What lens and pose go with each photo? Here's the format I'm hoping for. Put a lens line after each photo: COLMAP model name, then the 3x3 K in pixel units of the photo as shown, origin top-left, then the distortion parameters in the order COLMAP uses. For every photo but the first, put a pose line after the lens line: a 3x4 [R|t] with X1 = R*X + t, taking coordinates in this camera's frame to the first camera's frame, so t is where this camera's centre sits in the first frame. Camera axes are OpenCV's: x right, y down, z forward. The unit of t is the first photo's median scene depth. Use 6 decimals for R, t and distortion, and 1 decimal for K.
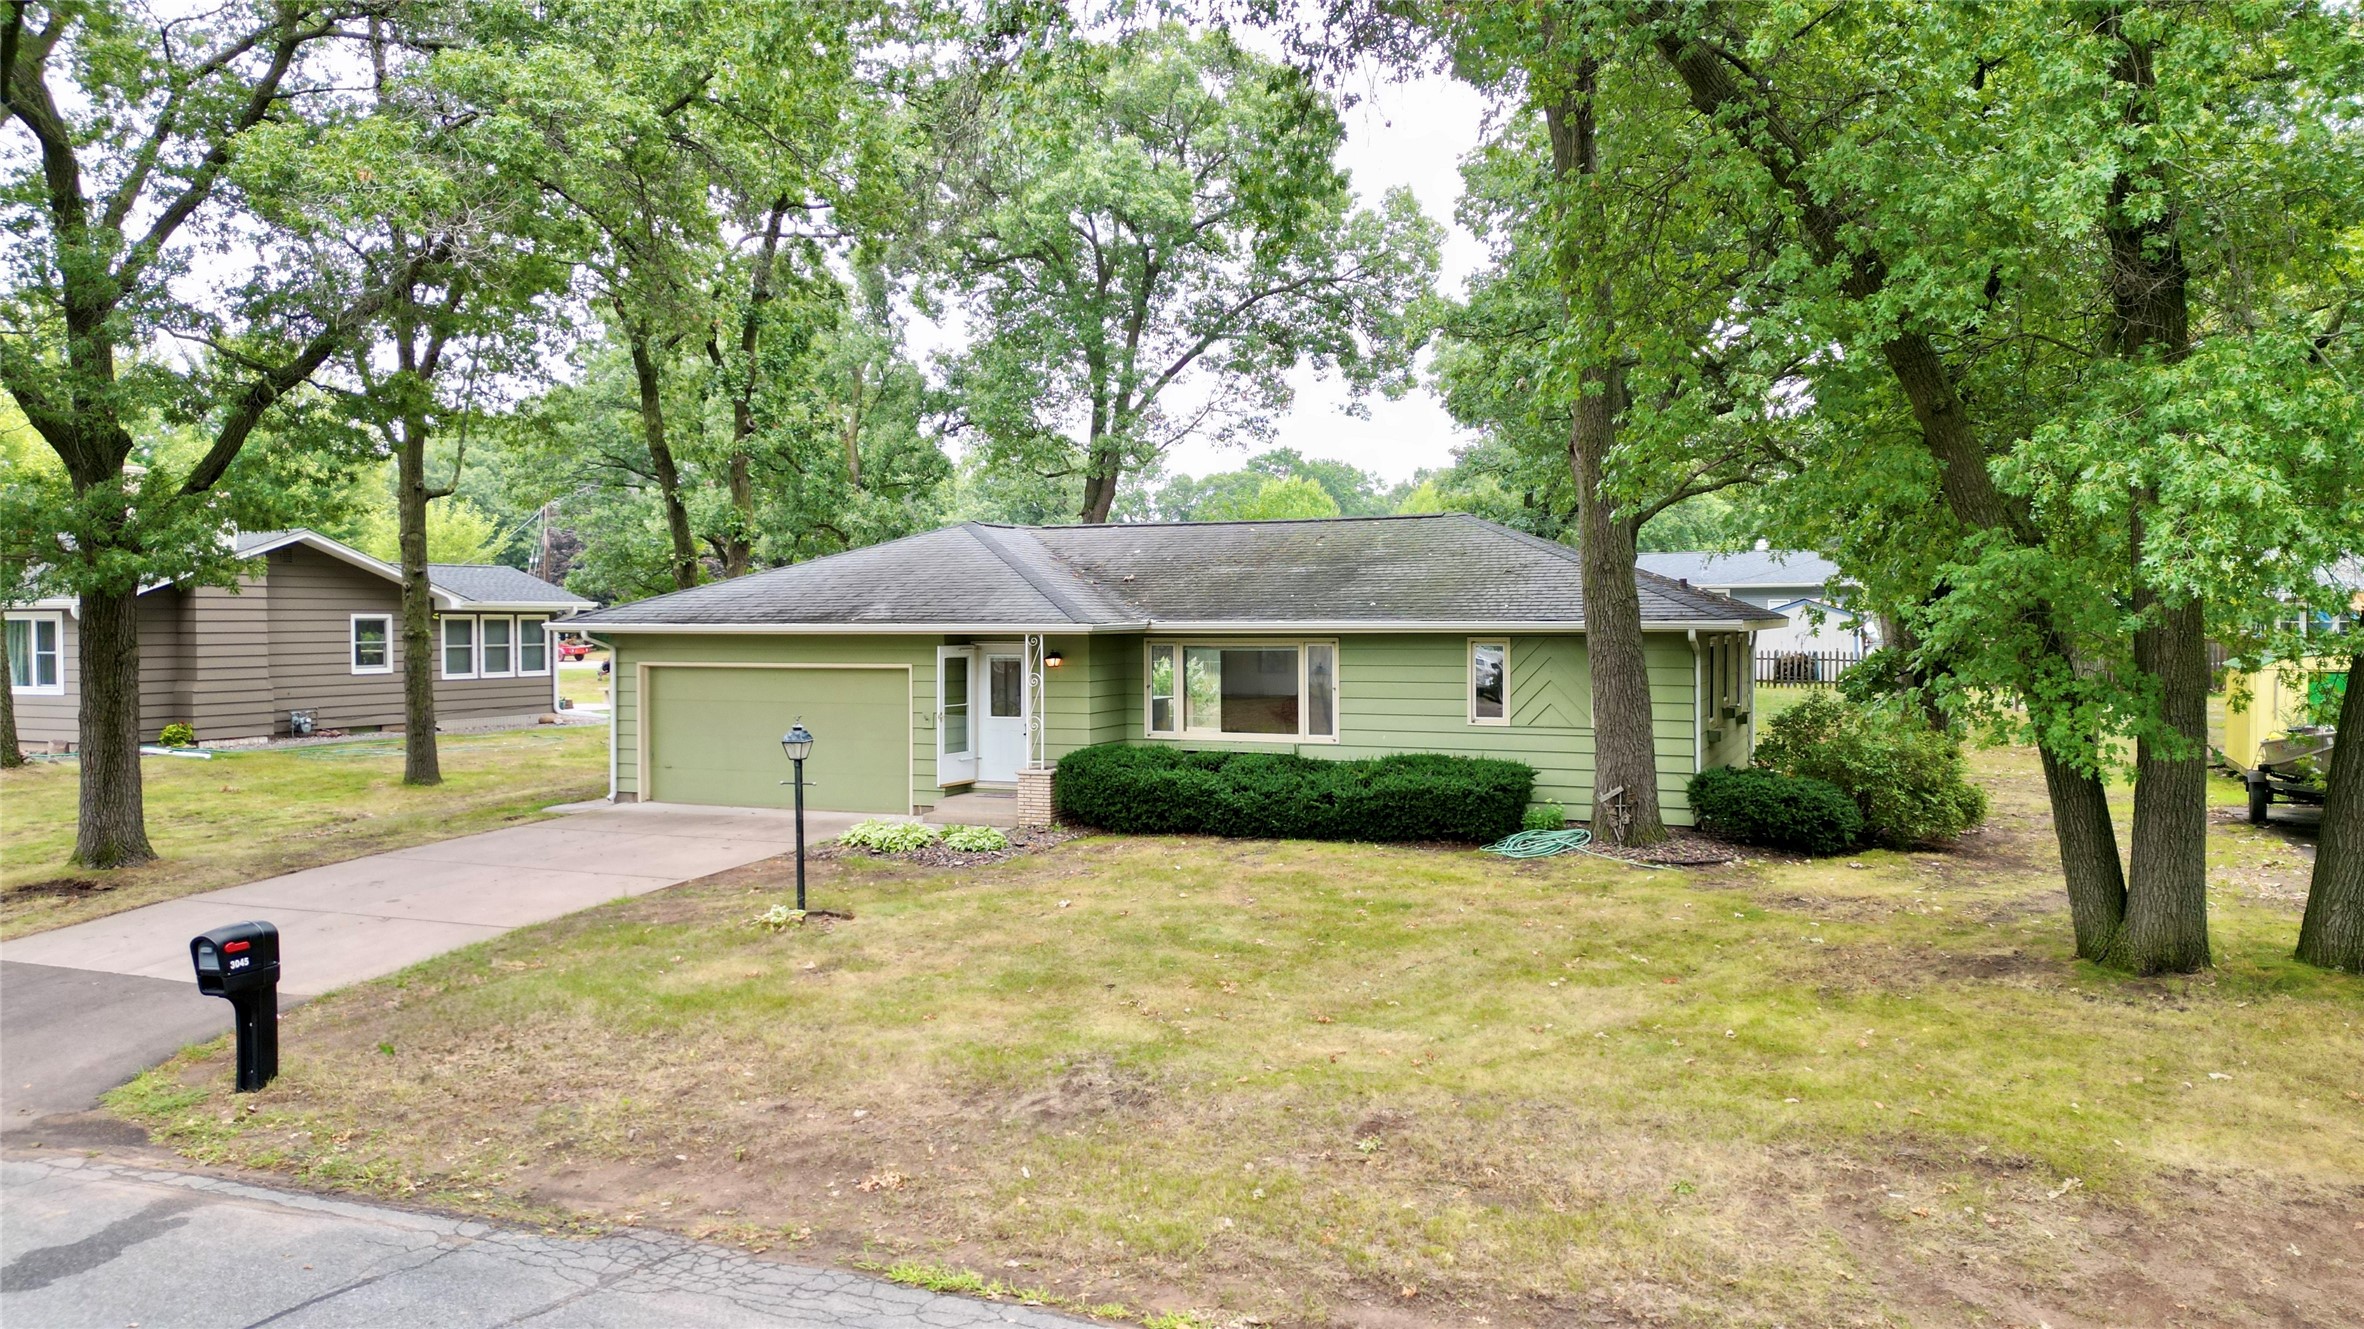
lens RADIAL K [[1671.4, 0, 1189.6], [0, 1671.4, 665.3], [0, 0, 1]] dist [0.065078, -0.059099]
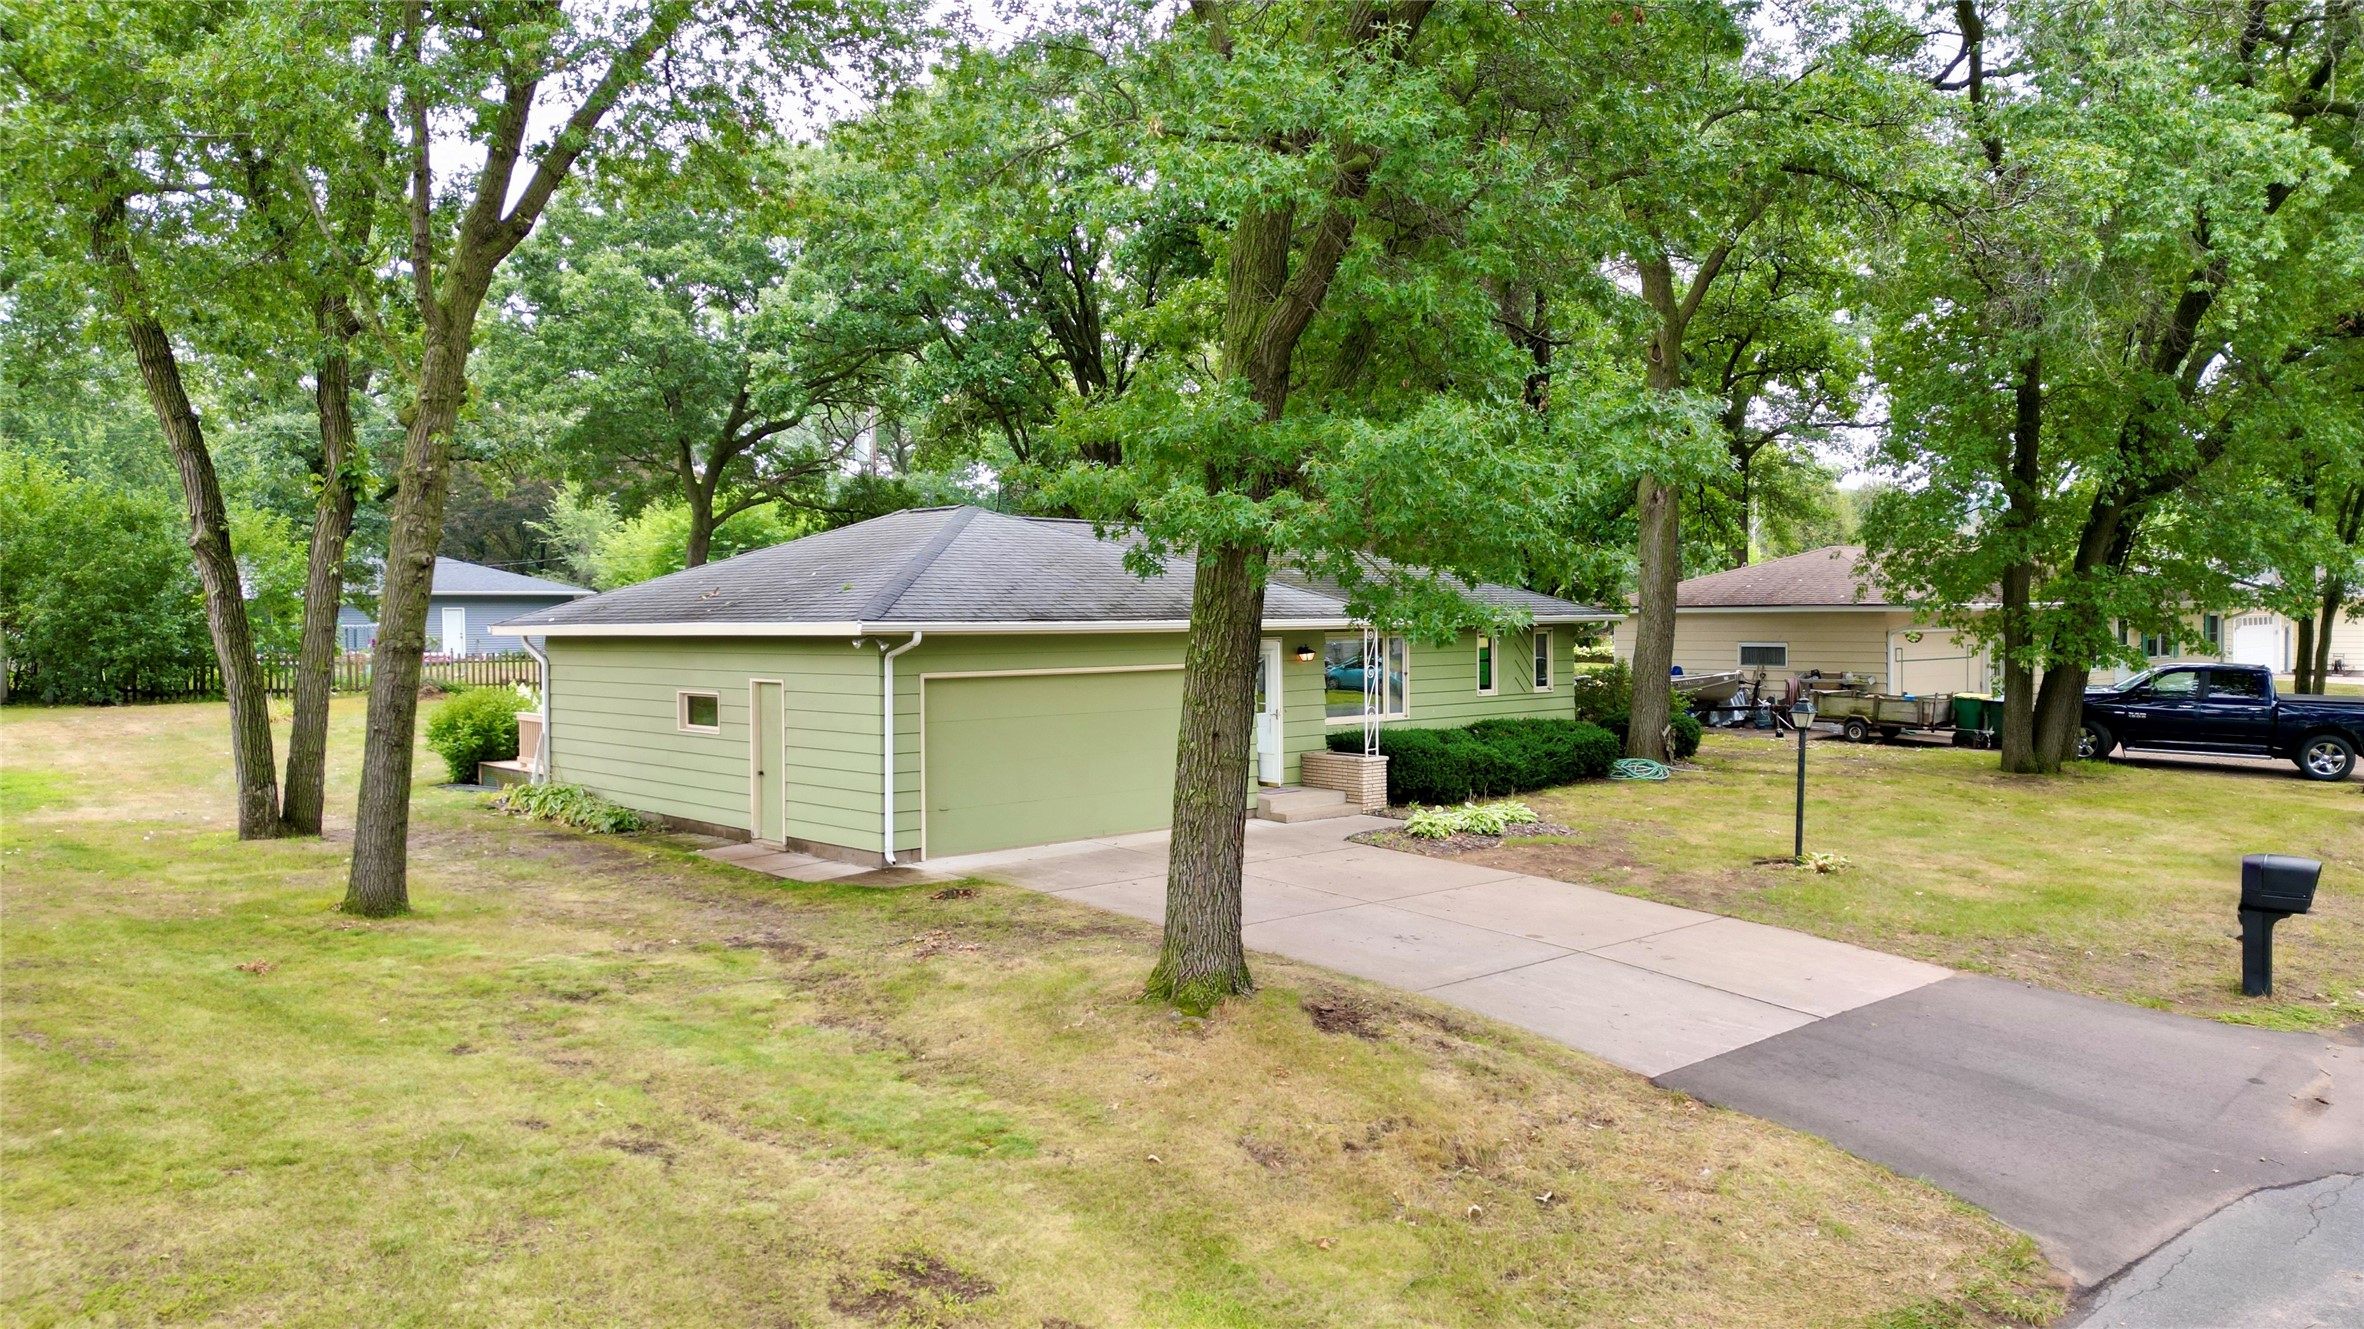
lens RADIAL K [[1671.4, 0, 1189.6], [0, 1671.4, 665.3], [0, 0, 1]] dist [0.065078, -0.059099]
pose [[0.410102, -0.027139, 0.911636, -1.133042], [0.032164, 0.999366, 0.015281, -0.015636], [-0.911472, 0.023055, 0.410715, 0.690910]]
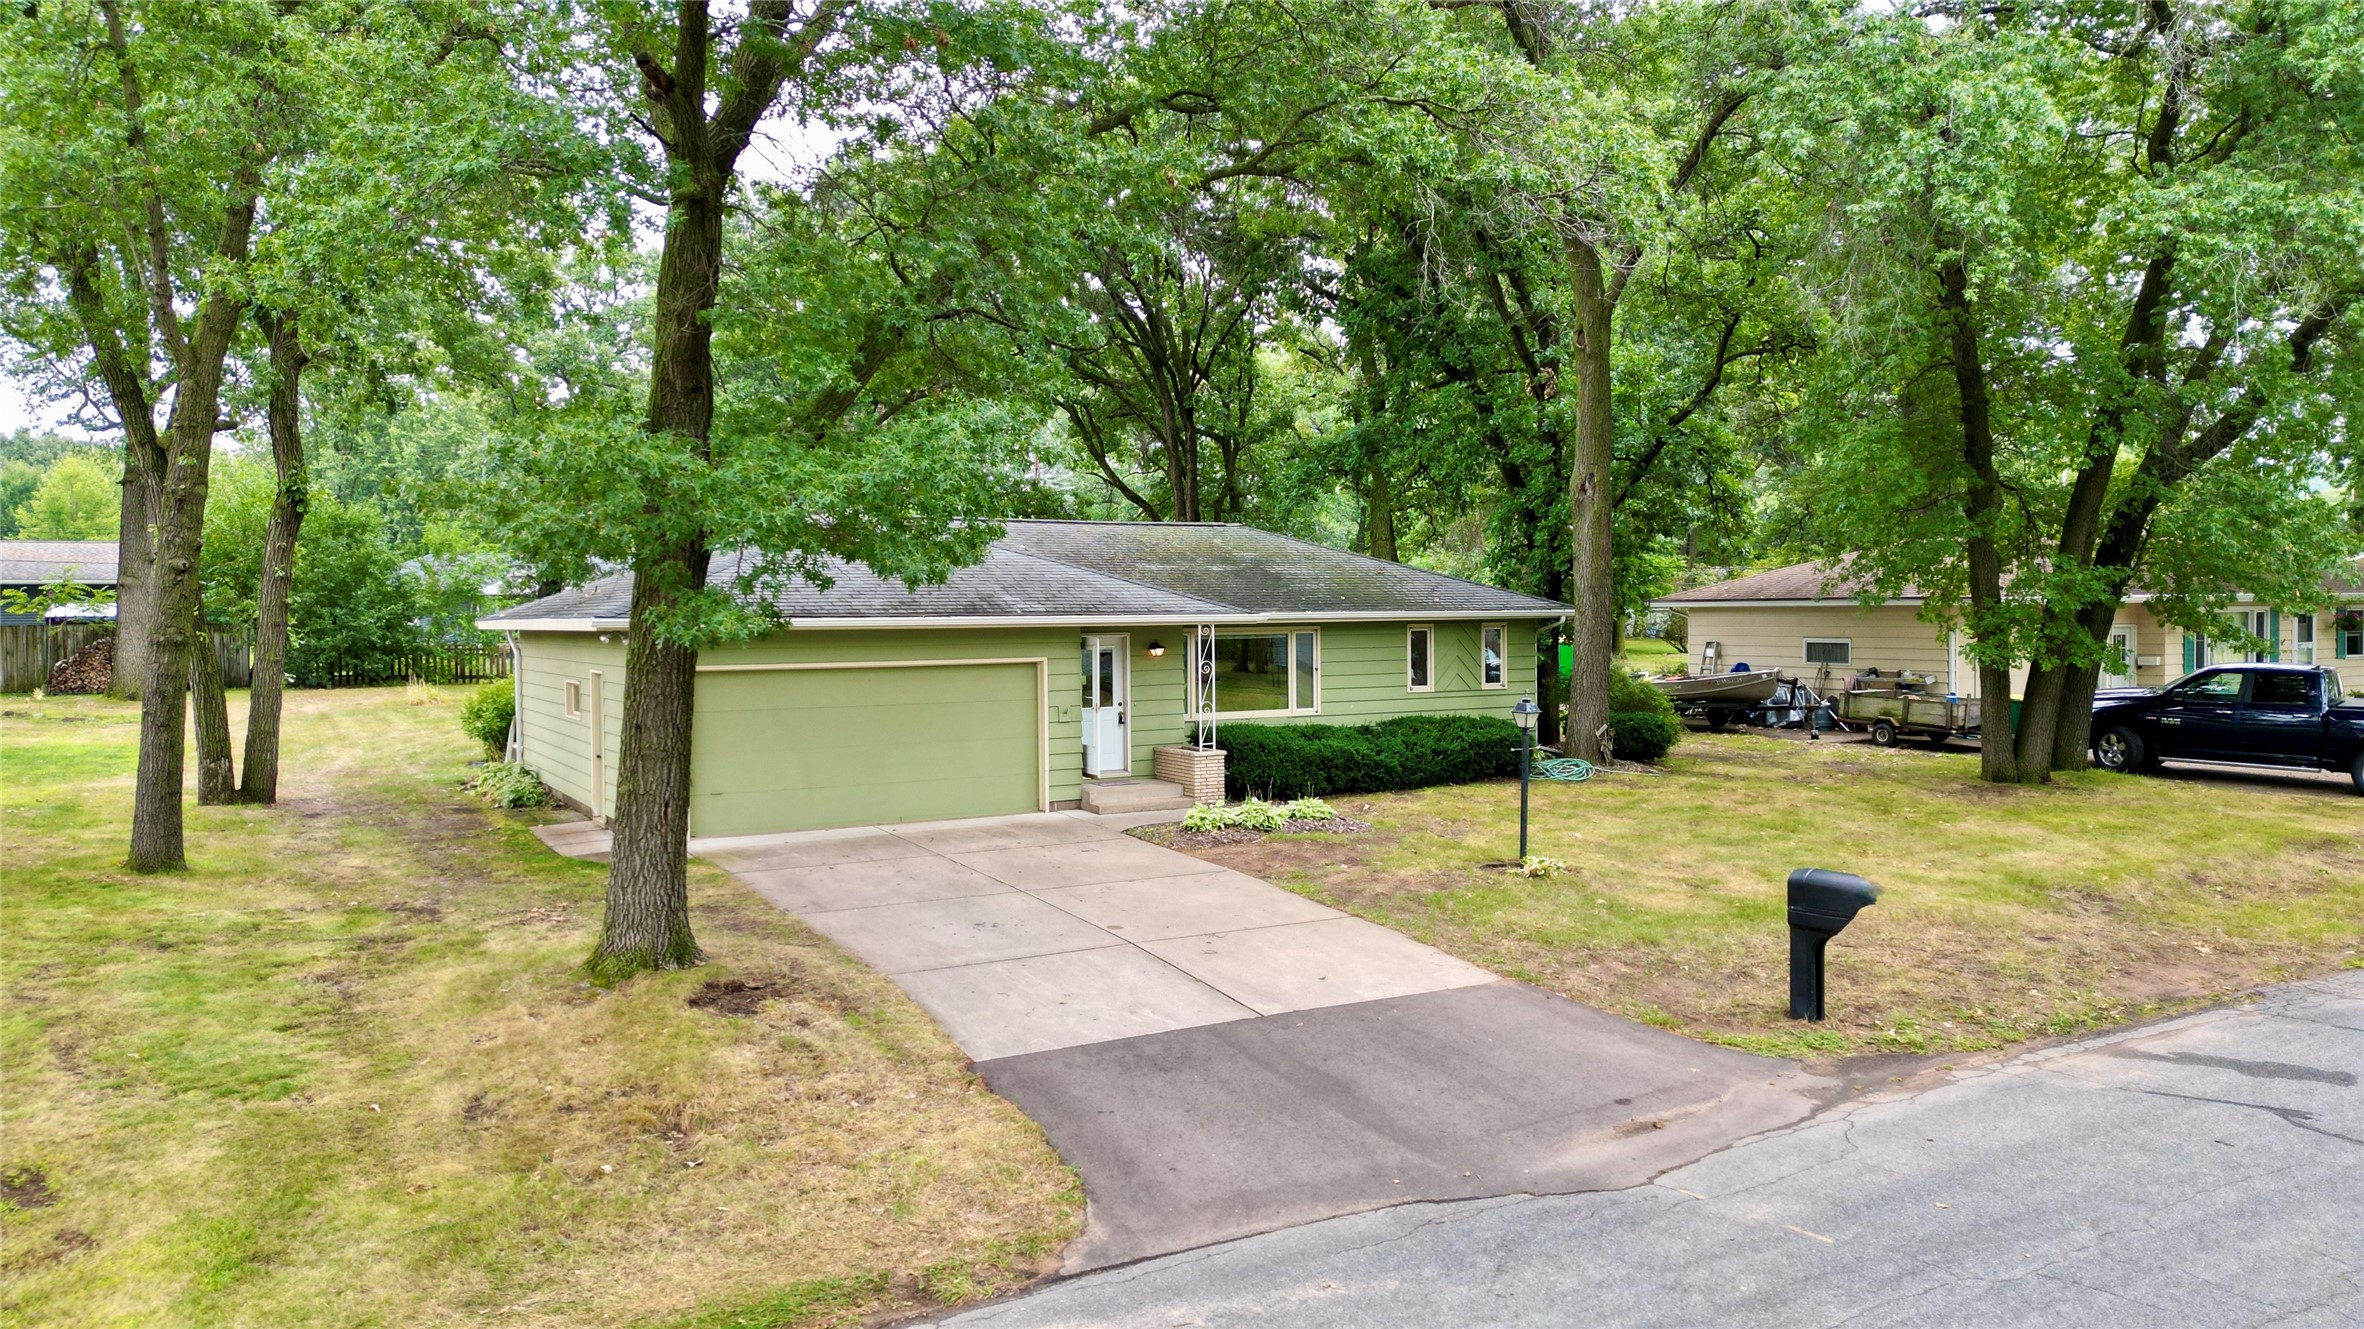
lens RADIAL K [[1671.4, 0, 1189.6], [0, 1671.4, 665.3], [0, 0, 1]] dist [0.065078, -0.059099]
pose [[0.598559, -0.028328, 0.800578, -0.980227], [0.029186, 0.999482, 0.013545, -0.007489], [-0.800547, 0.015258, 0.599076, 0.381189]]
